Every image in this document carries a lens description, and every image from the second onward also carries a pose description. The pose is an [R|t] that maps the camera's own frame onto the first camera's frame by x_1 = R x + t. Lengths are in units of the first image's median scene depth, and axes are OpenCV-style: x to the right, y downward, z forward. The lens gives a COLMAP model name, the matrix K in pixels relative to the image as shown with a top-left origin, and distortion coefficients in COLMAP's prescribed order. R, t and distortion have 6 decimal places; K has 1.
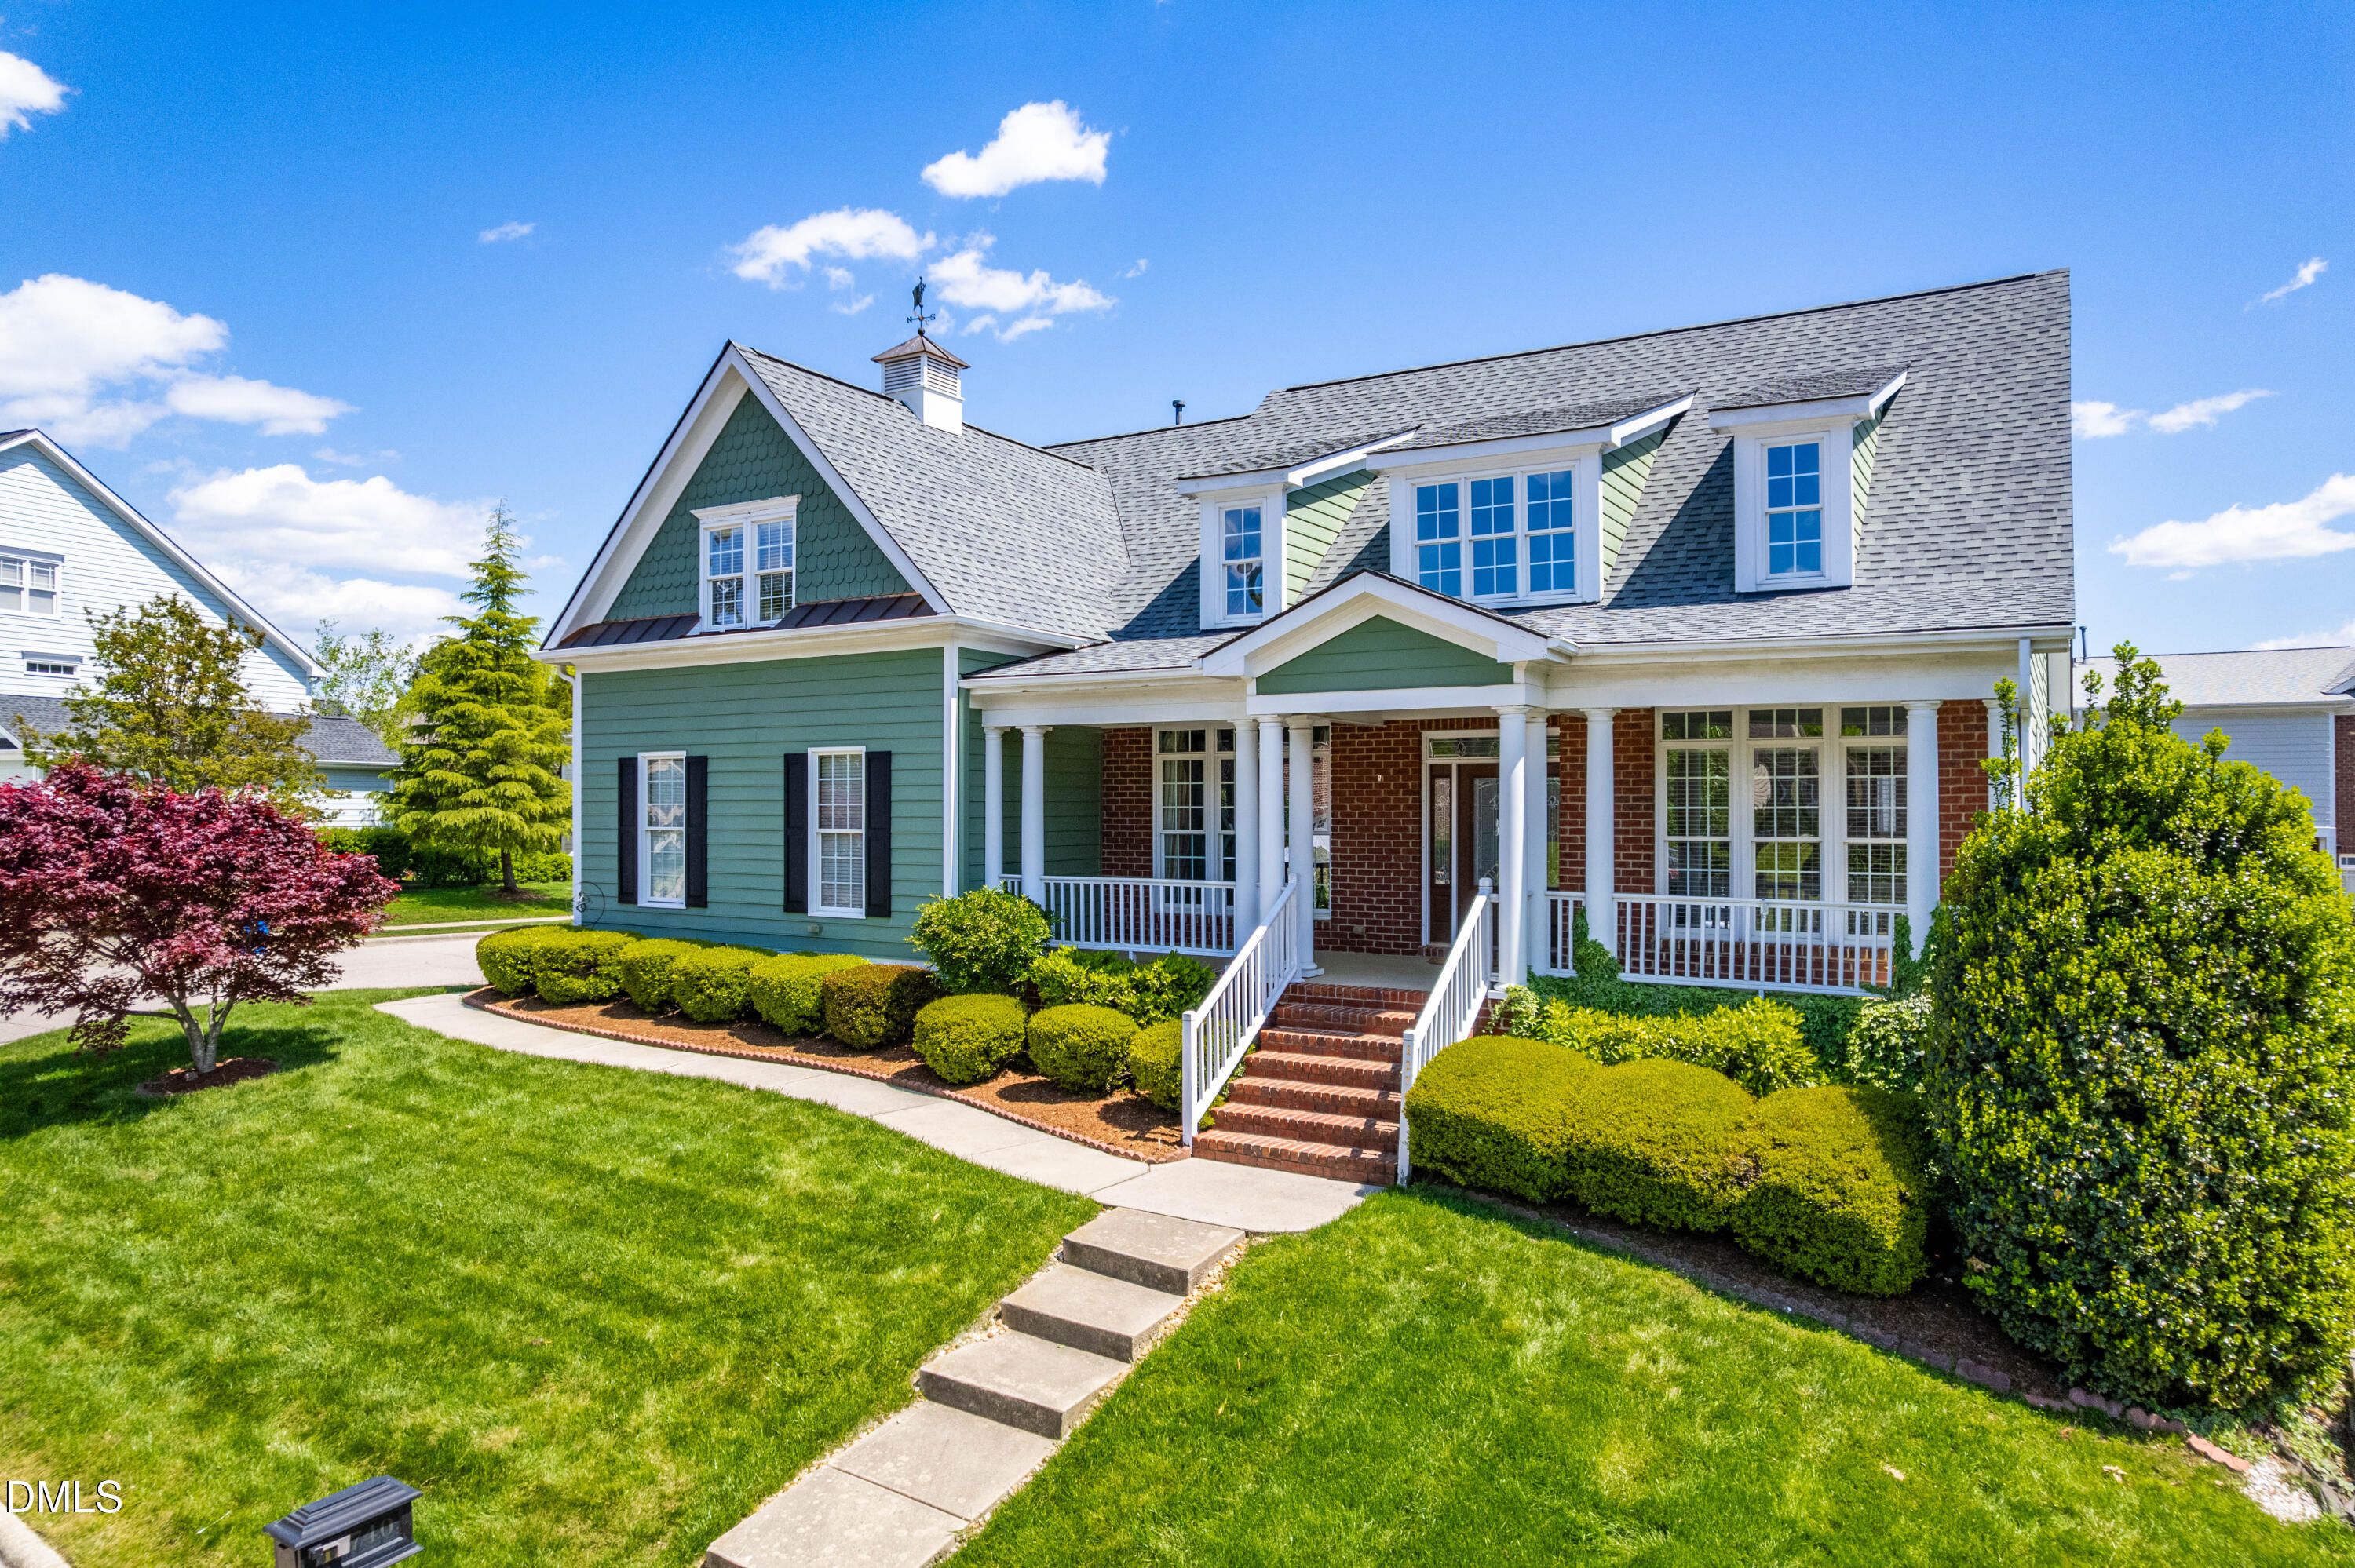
lens RADIAL K [[1489.9, 0, 1177.5], [0, 1489.9, 784.0], [0, 0, 1]] dist [-0.050216, -0.000266]
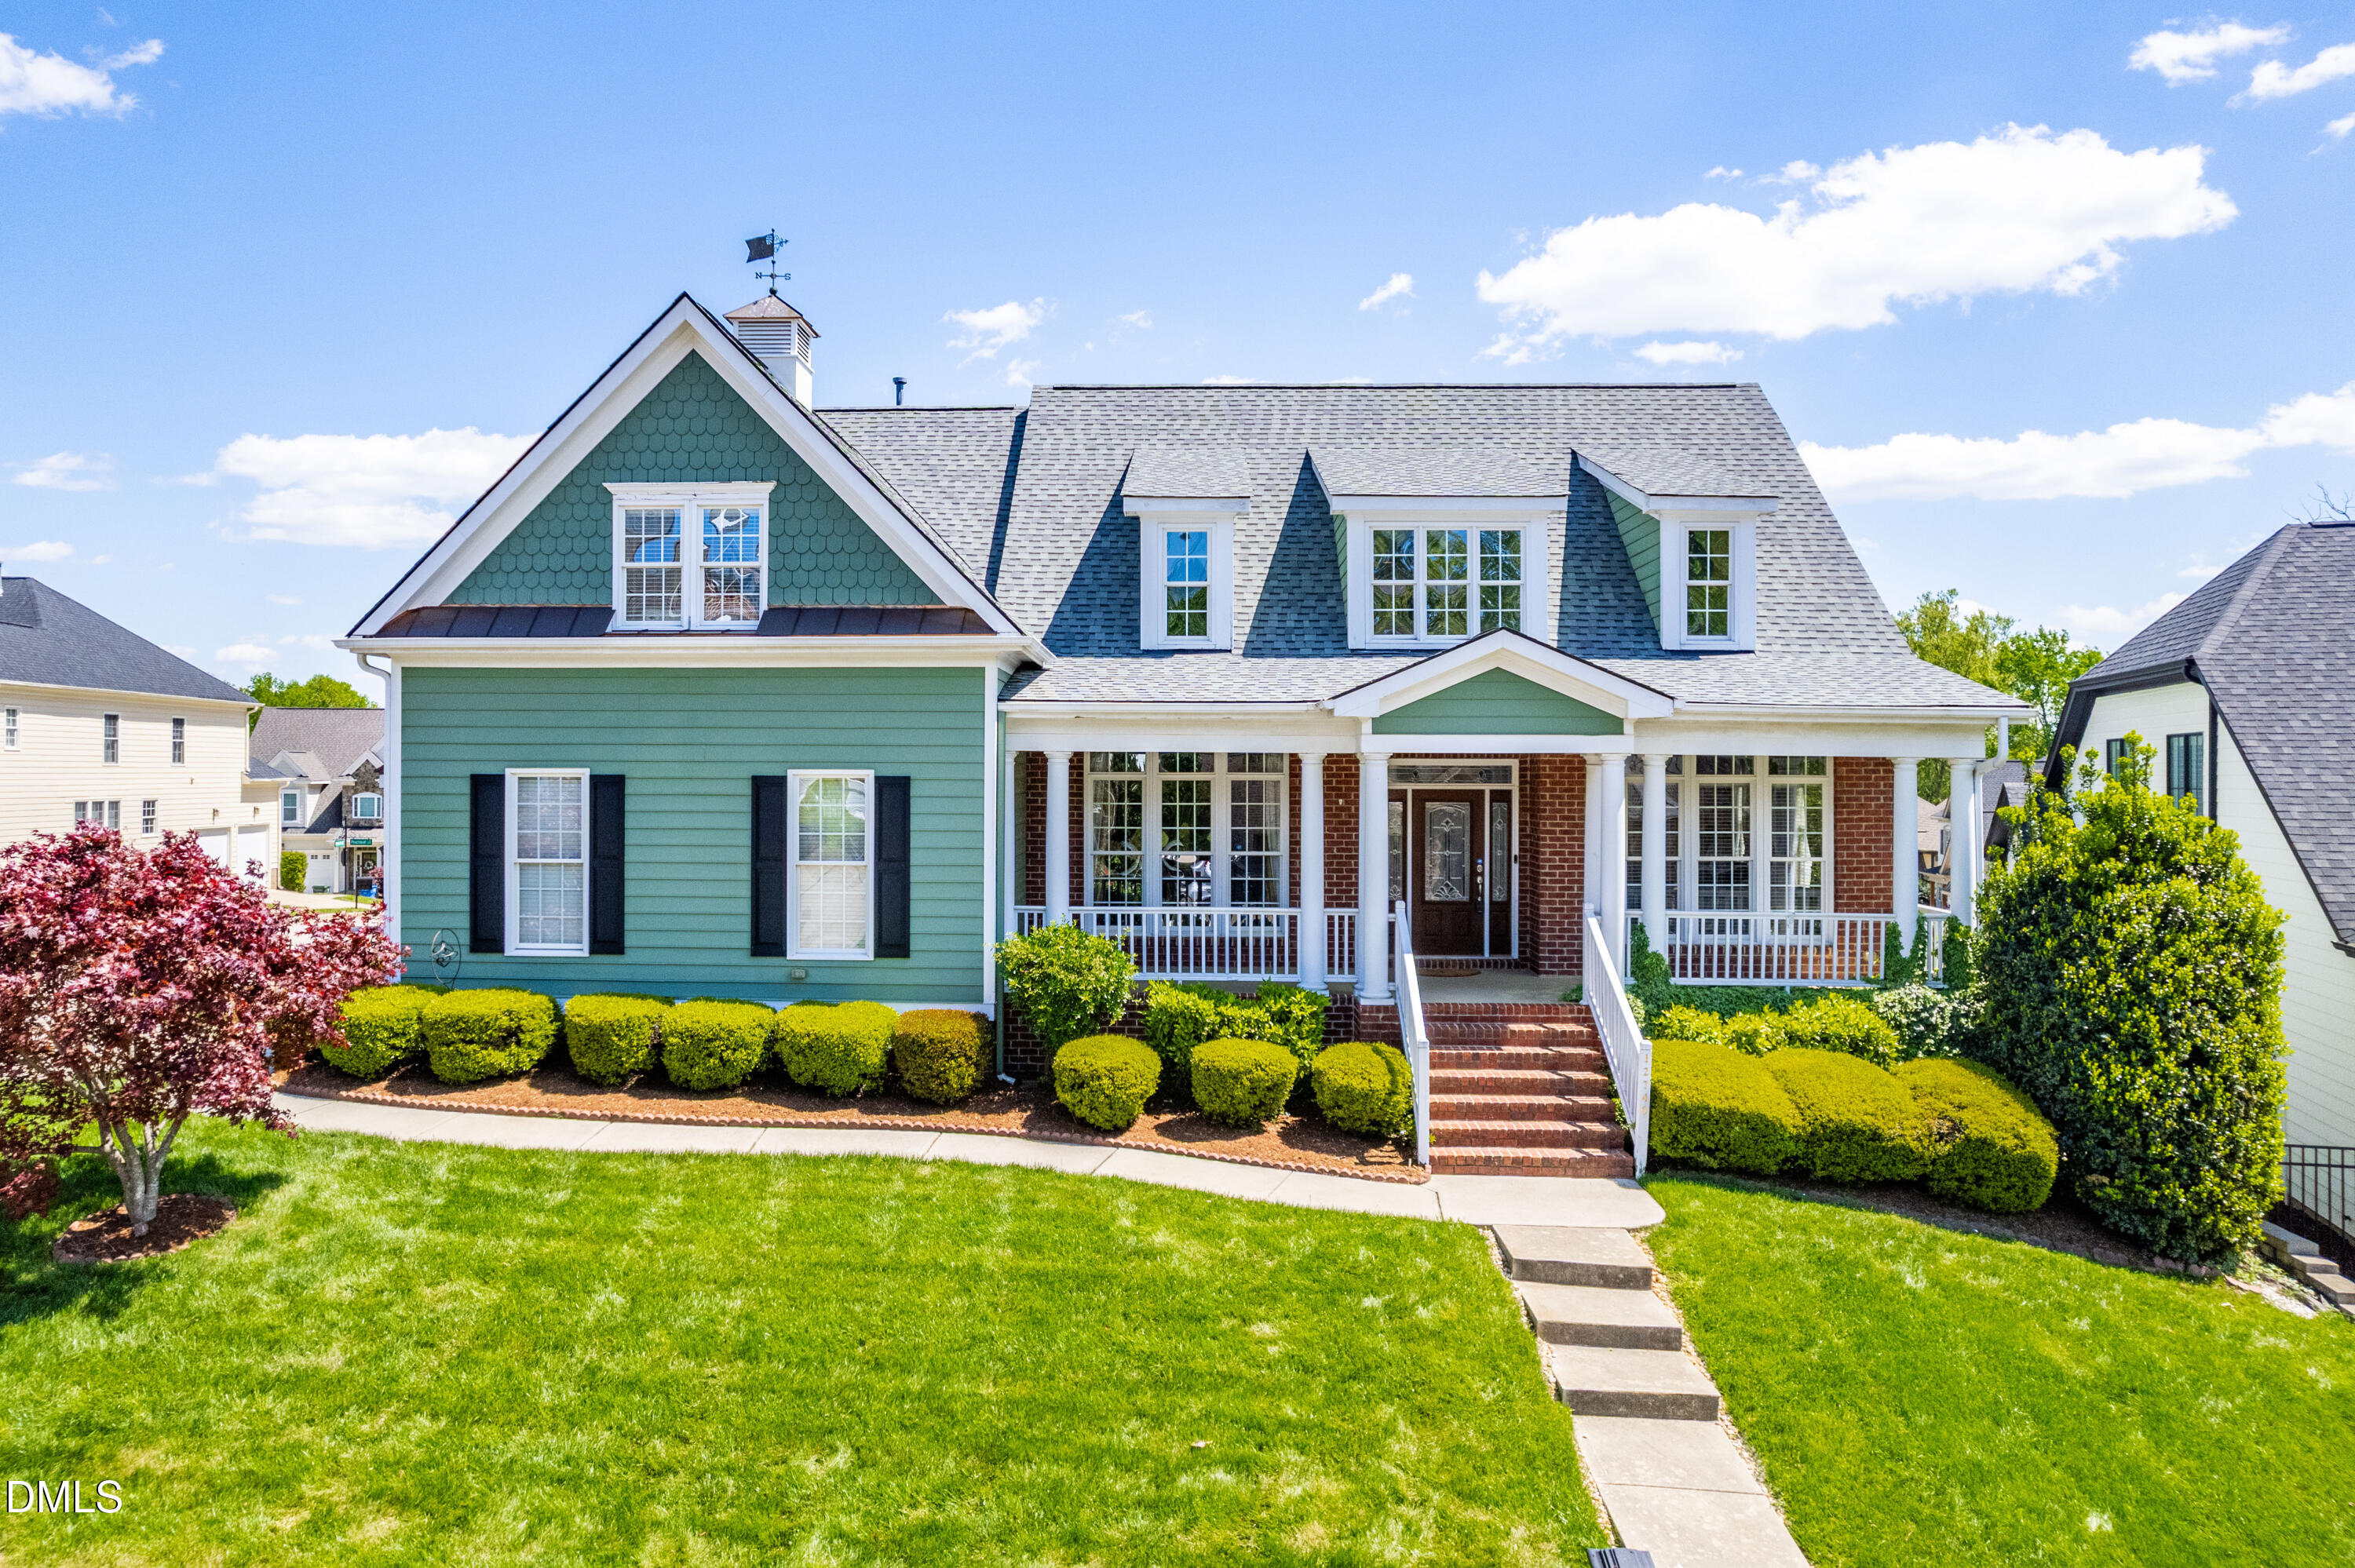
lens RADIAL K [[1600.4, 0, 1108.5], [0, 1600.4, 775.0], [0, 0, 1]] dist [-0.051453, 0.007205]
pose [[0.881843, 0.001707, 0.471539, -0.671685], [-0.009897, 0.999840, 0.014890, -0.047540], [-0.471439, -0.017798, 0.881719, 0.089700]]
